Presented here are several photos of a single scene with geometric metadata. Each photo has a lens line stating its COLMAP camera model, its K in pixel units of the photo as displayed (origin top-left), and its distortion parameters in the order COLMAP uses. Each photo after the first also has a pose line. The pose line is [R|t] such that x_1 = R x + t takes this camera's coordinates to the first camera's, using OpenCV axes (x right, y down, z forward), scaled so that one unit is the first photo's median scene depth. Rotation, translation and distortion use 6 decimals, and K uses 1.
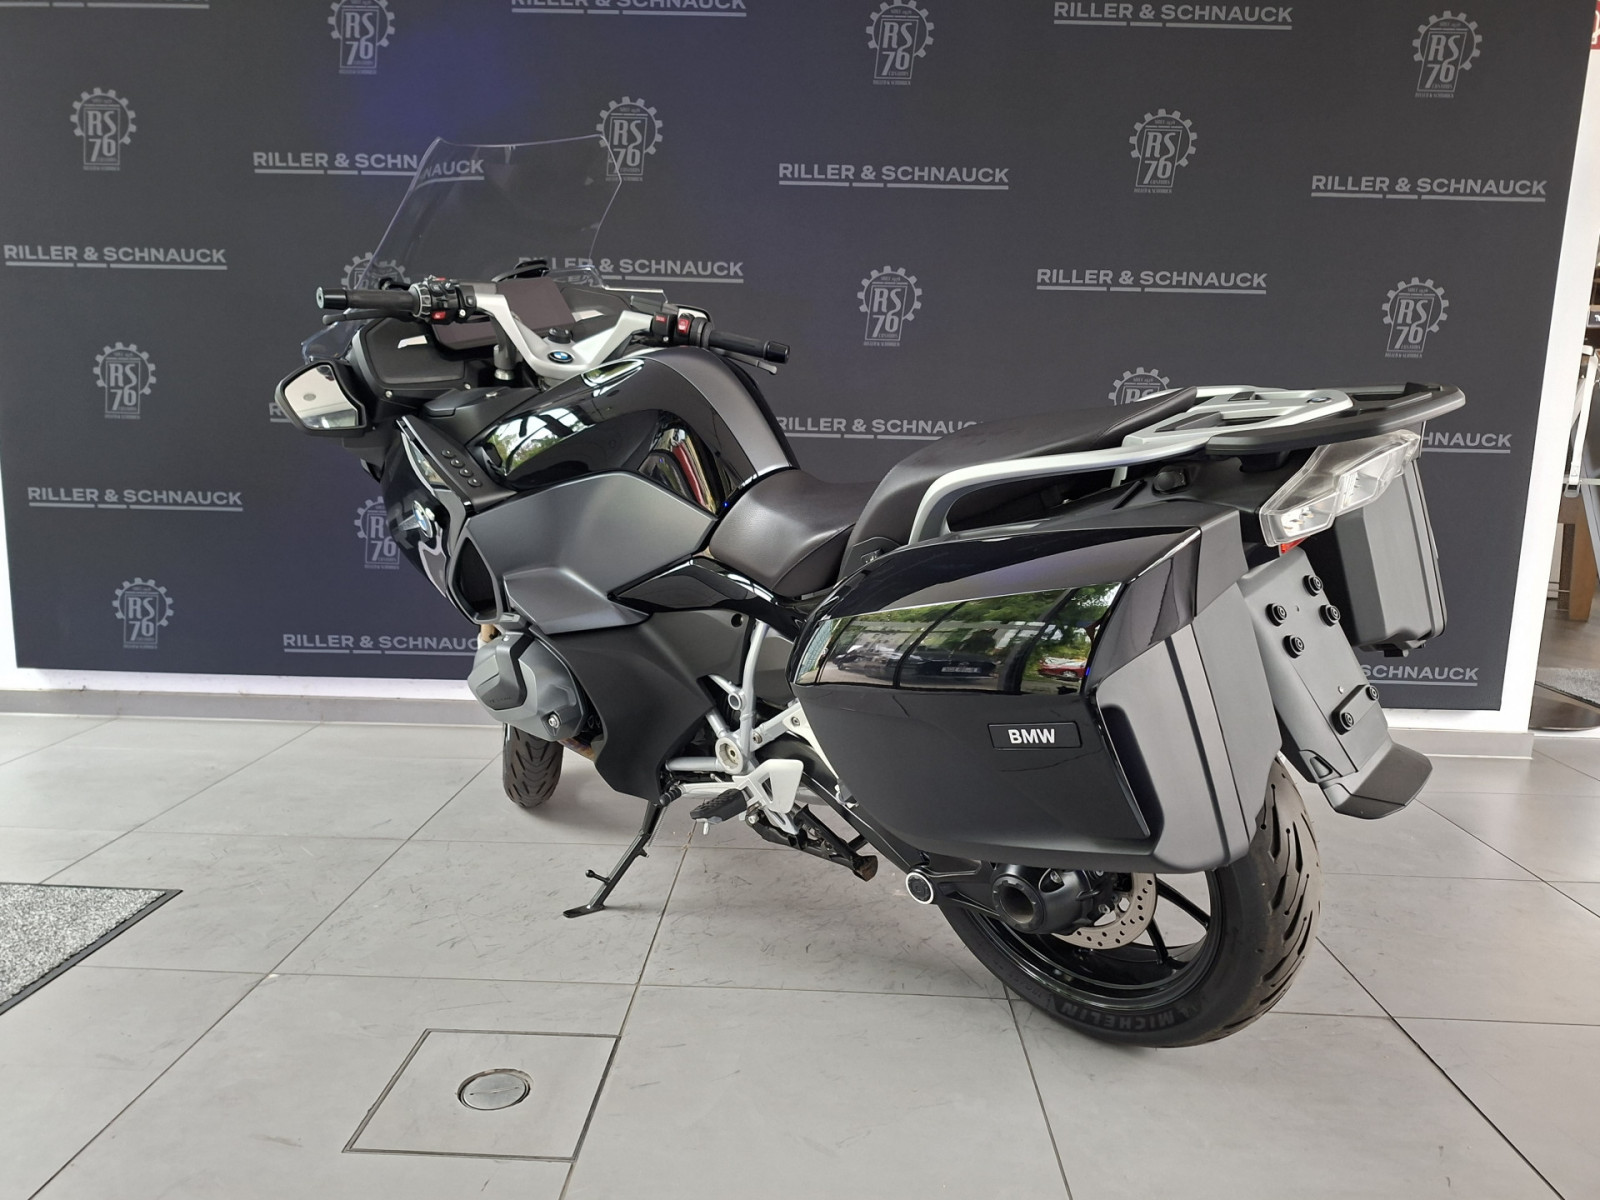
lens RADIAL K [[1177.5, 0, 795.0], [0, 1177.5, 576.4], [0, 0, 1]] dist [0.048565, -0.013726]
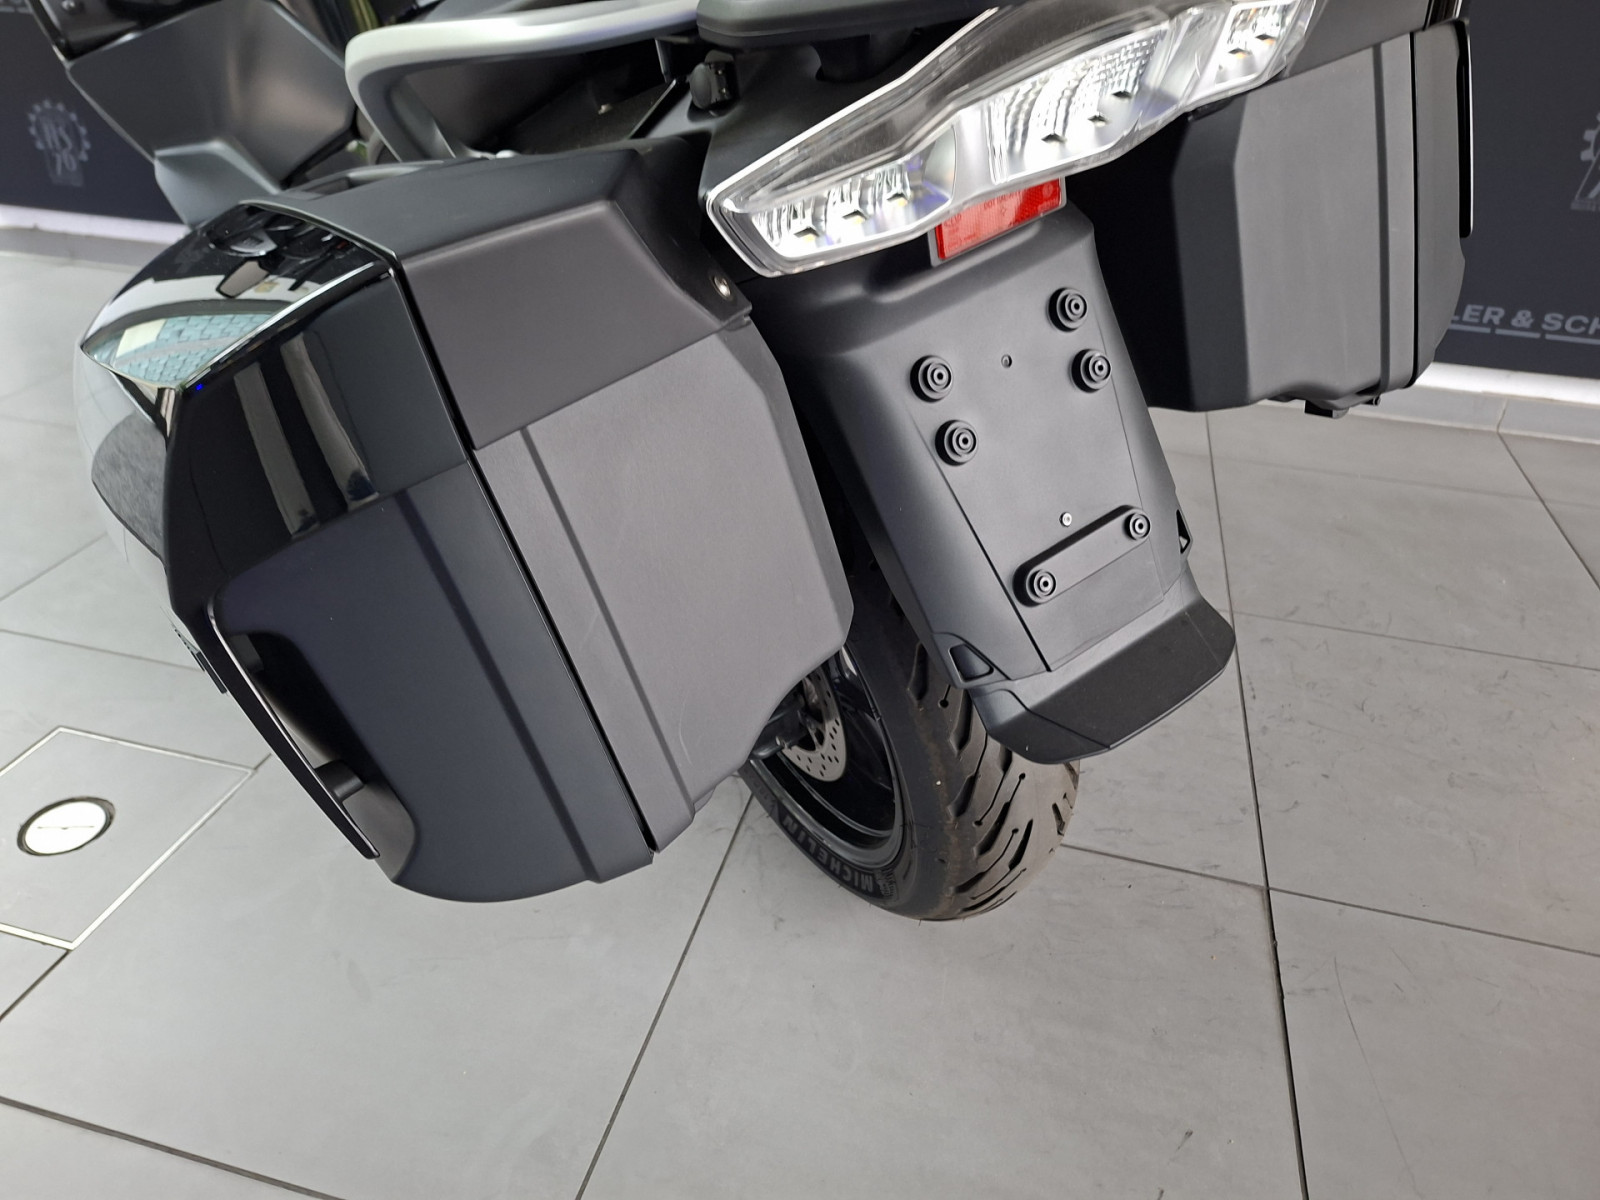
lens RADIAL K [[1177.5, 0, 795.0], [0, 1177.5, 576.4], [0, 0, 1]] dist [0.048565, -0.013726]
pose [[0.973277, 0.117232, -0.197455, 0.344393], [-0.032697, 0.921855, 0.386152, -0.062418], [0.227295, -0.369377, 0.901054, 0.372356]]
